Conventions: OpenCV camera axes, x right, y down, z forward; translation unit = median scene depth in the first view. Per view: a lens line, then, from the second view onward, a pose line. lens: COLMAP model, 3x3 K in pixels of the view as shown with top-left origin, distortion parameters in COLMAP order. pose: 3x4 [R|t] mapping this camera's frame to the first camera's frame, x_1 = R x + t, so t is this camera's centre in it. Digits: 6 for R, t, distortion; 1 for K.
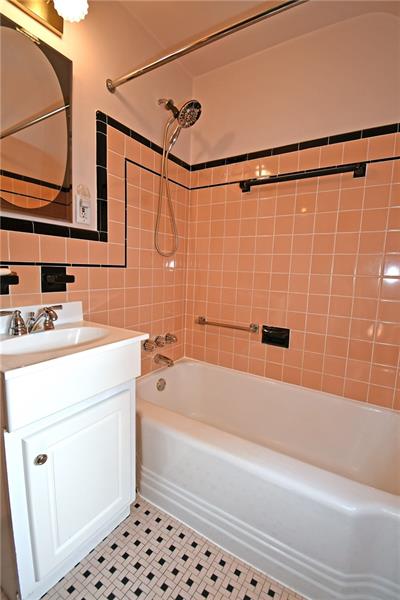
lens RADIAL K [[268.5, 0, 200.0], [0, 268.5, 300.0], [0, 0, 1]] dist [0.024326, -0.022805]
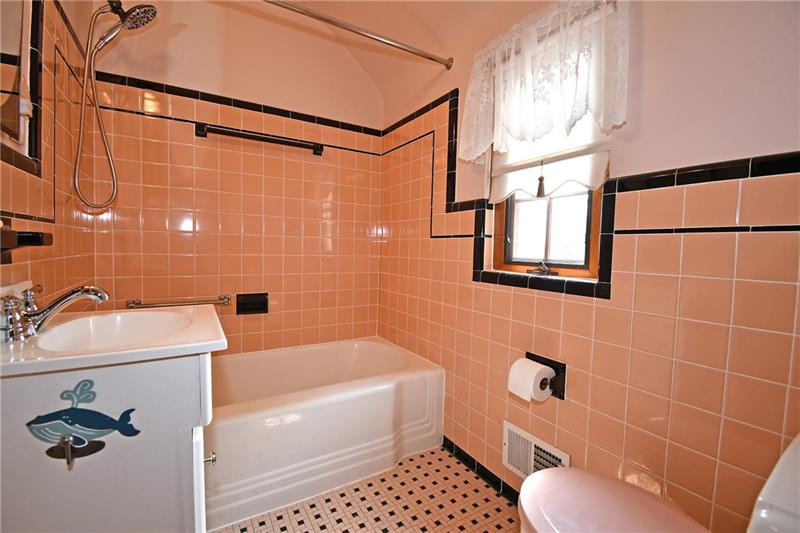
lens RADIAL K [[358.0, 0, 405.4], [0, 358.0, 264.0], [0, 0, 1]] dist [0.024326, -0.022805]
pose [[0.427309, -0.070204, 0.901376, -0.646134], [0.103045, 0.994266, 0.028589, 0.021060], [-0.898214, 0.080666, 0.432093, -0.007353]]
